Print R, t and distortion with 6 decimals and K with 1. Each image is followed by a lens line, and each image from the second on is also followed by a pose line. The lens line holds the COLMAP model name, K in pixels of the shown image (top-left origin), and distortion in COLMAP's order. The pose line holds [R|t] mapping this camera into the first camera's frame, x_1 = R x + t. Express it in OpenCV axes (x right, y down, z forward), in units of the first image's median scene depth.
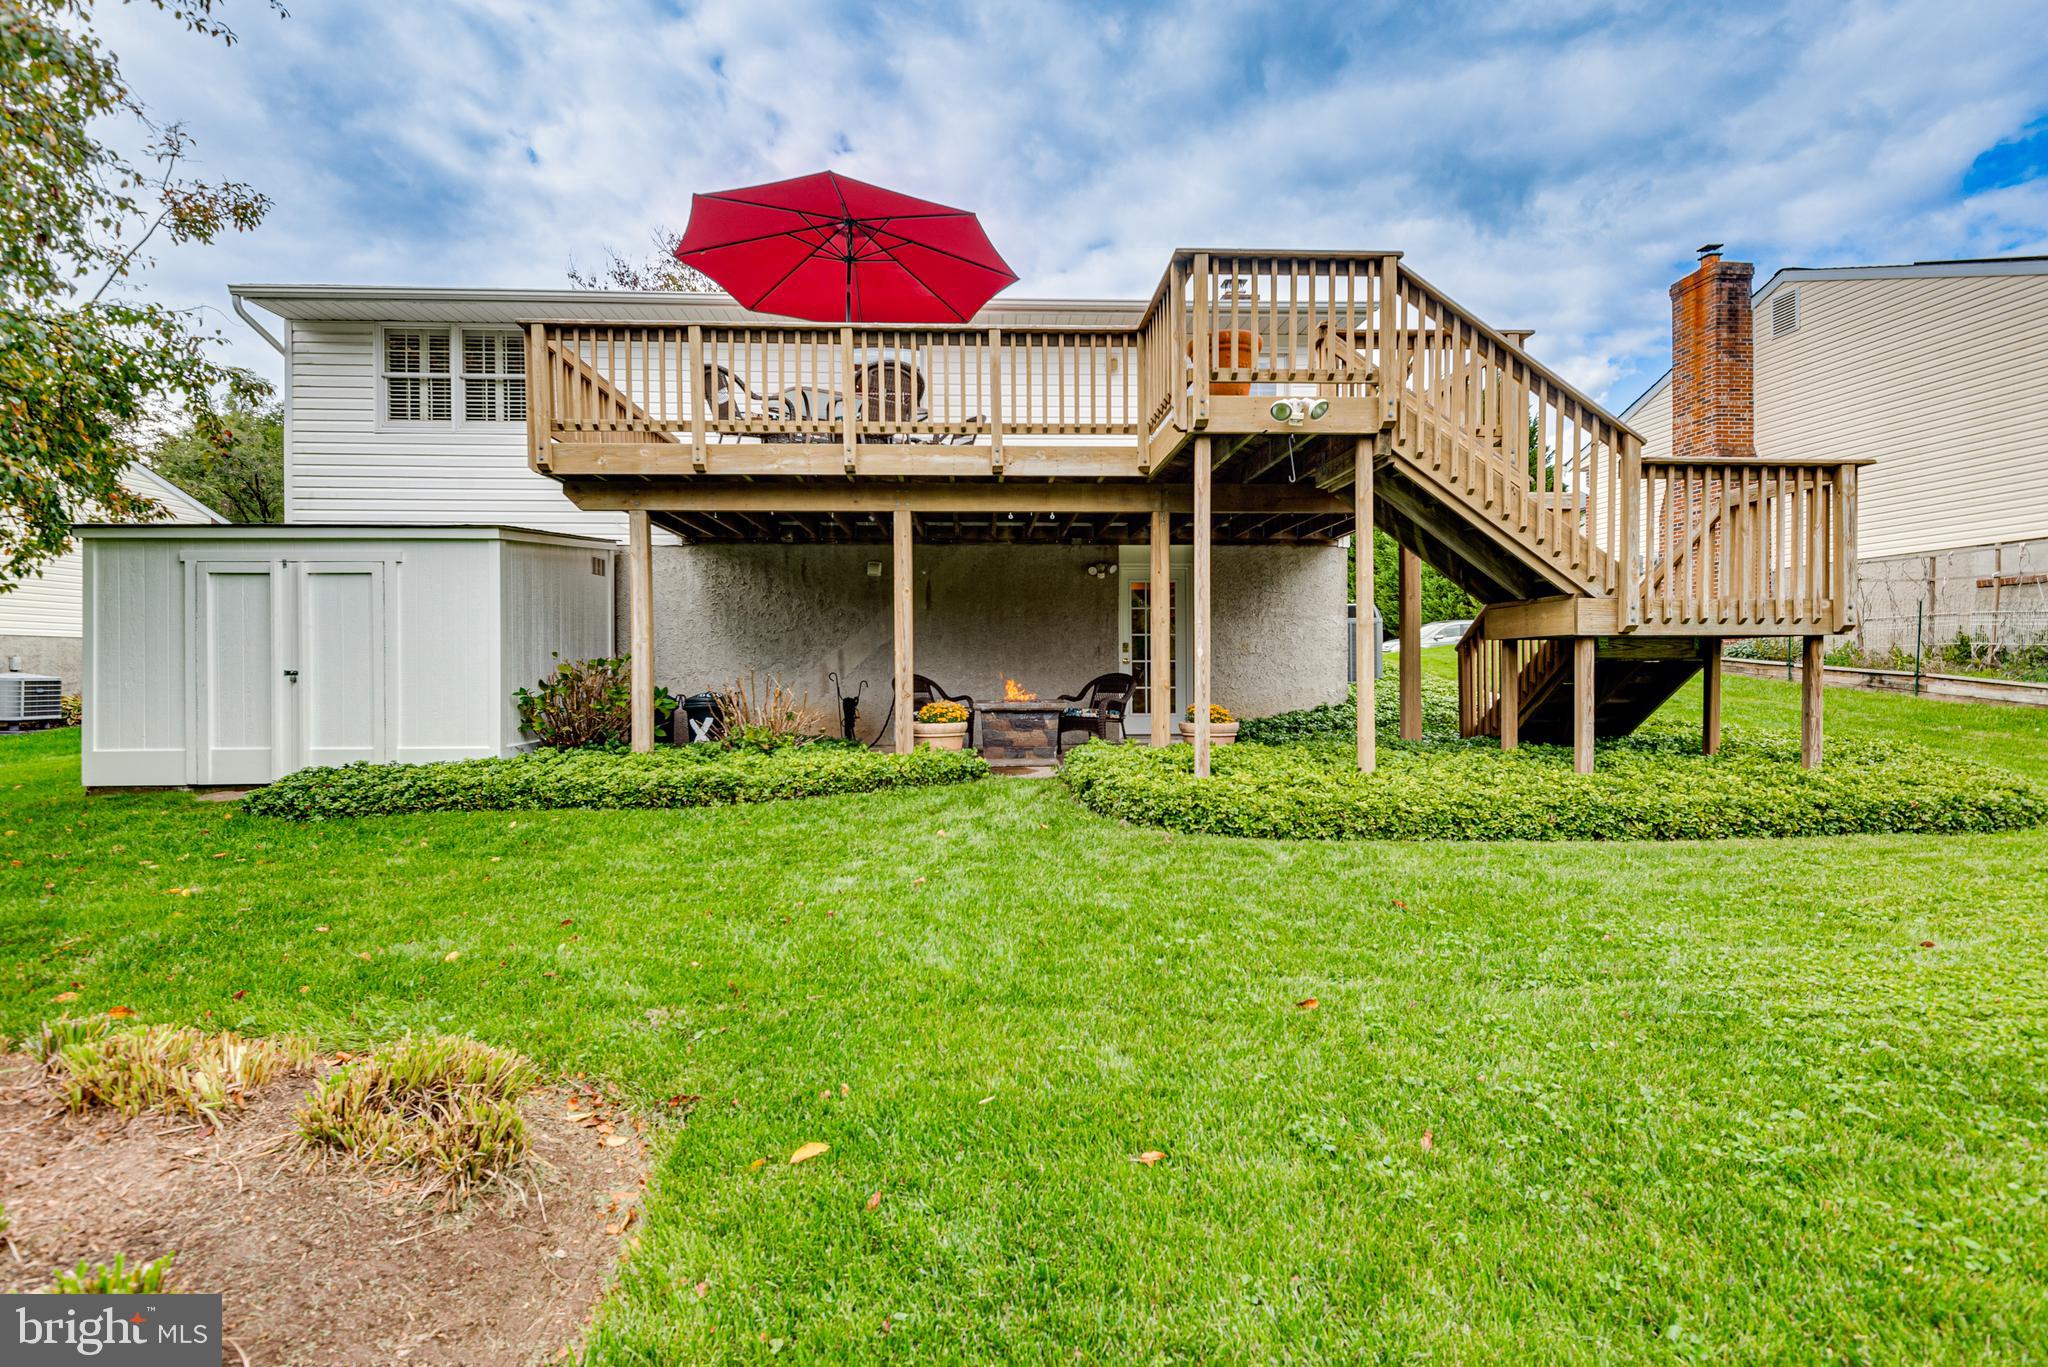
lens RADIAL K [[995.8, 0, 1021.4], [0, 995.8, 678.2], [0, 0, 1]] dist [0.005956, 0.000223]
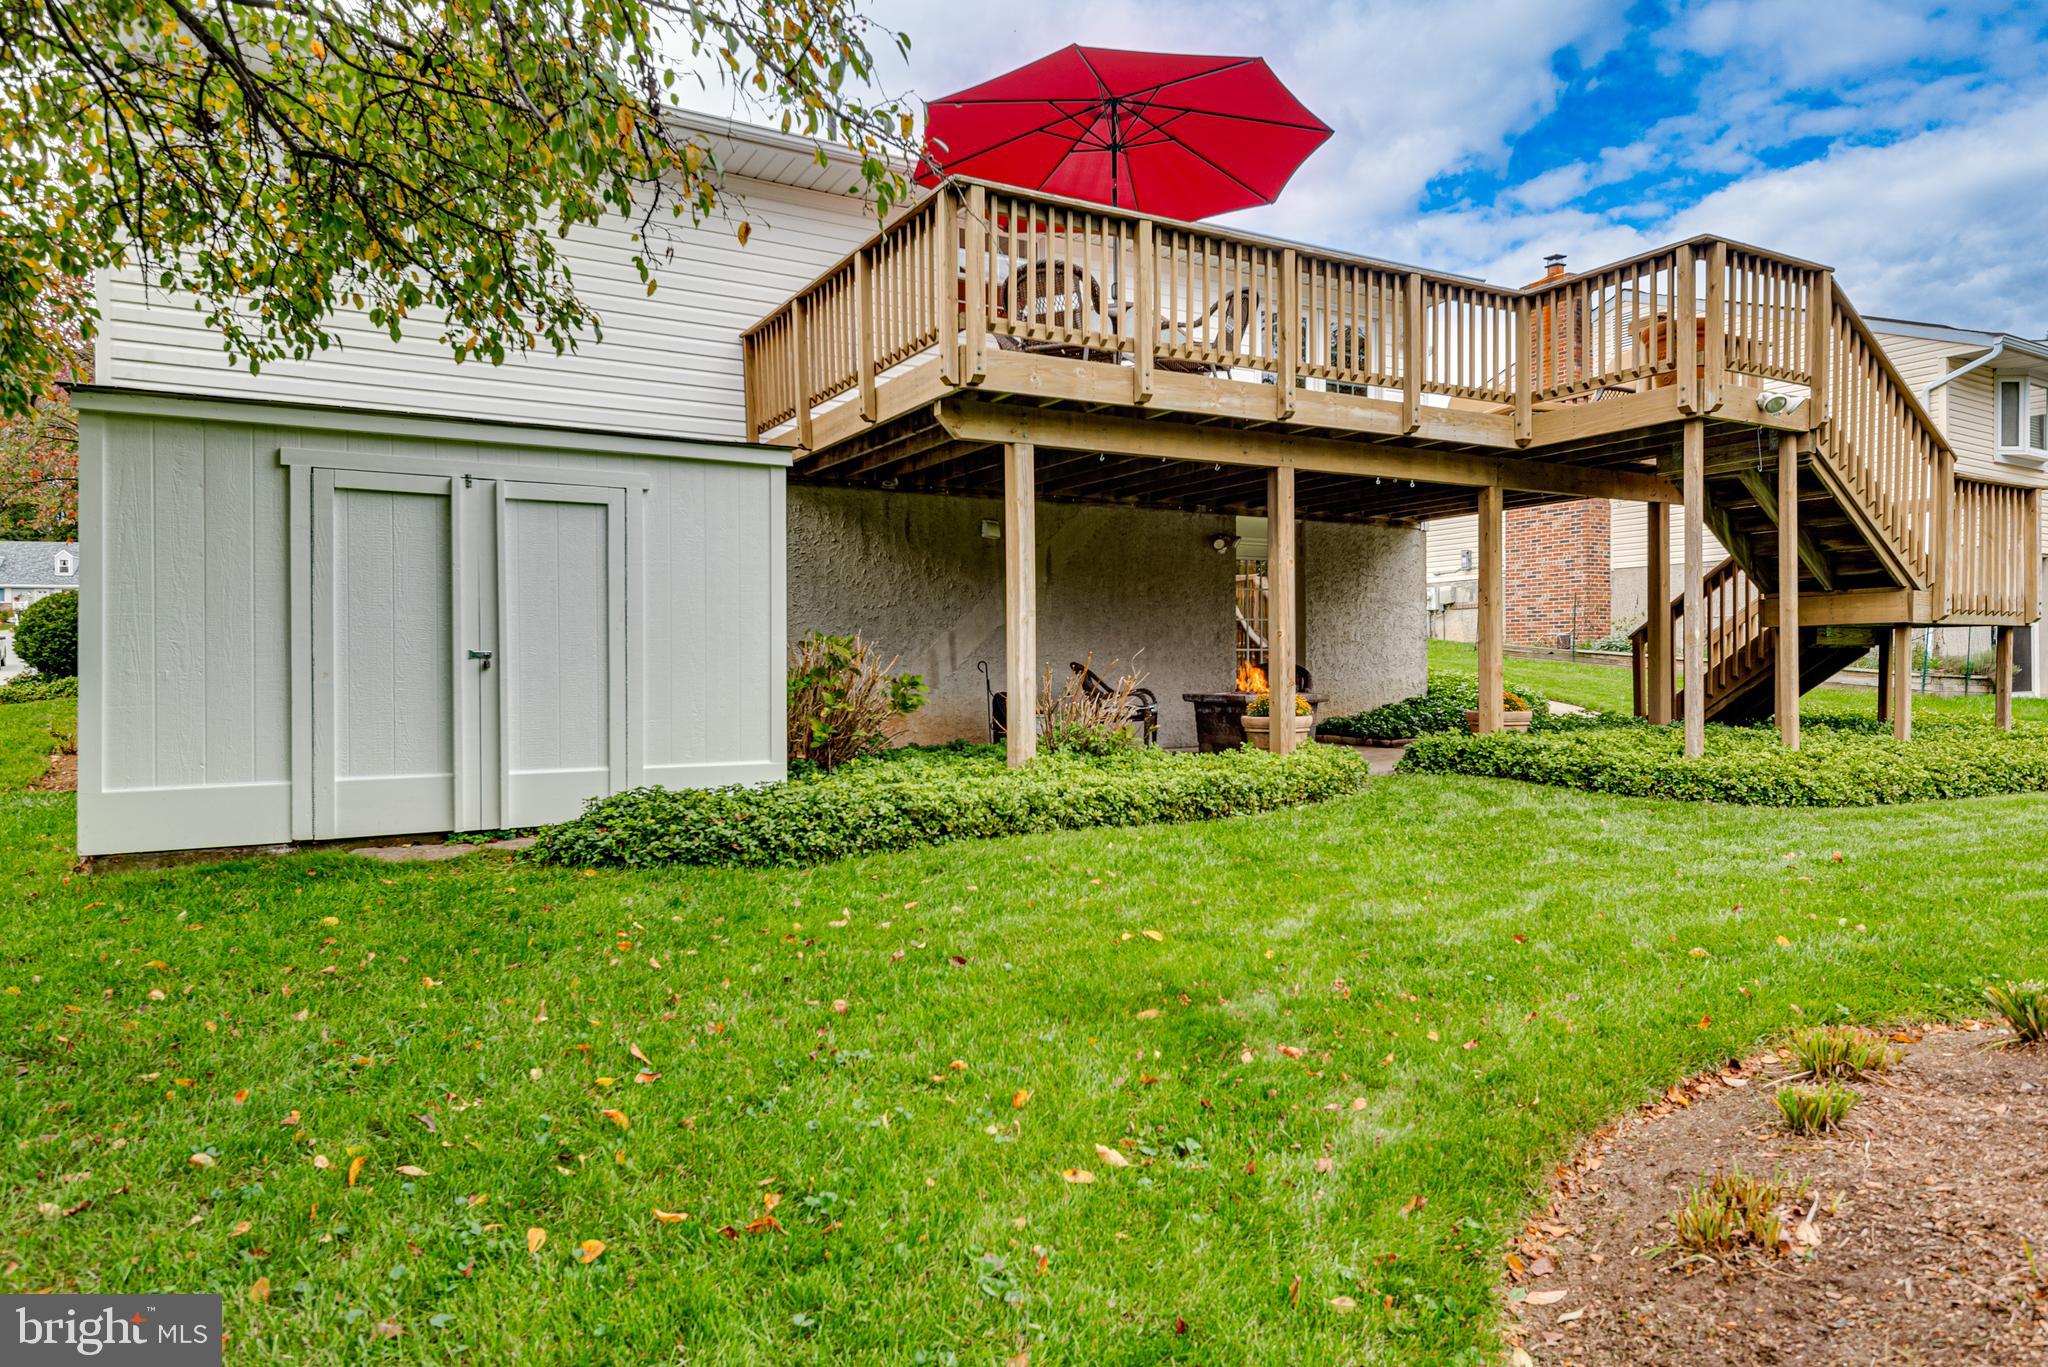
lens RADIAL K [[1288.7, 0, 1024.8], [0, 1288.7, 679.4], [0, 0, 1]] dist [0.001346, -0.001380]
pose [[0.885659, -0.005481, 0.464304, -0.803740], [0.007411, 0.999970, -0.002333, 0.014188], [-0.464278, 0.005507, 0.885673, 0.124771]]
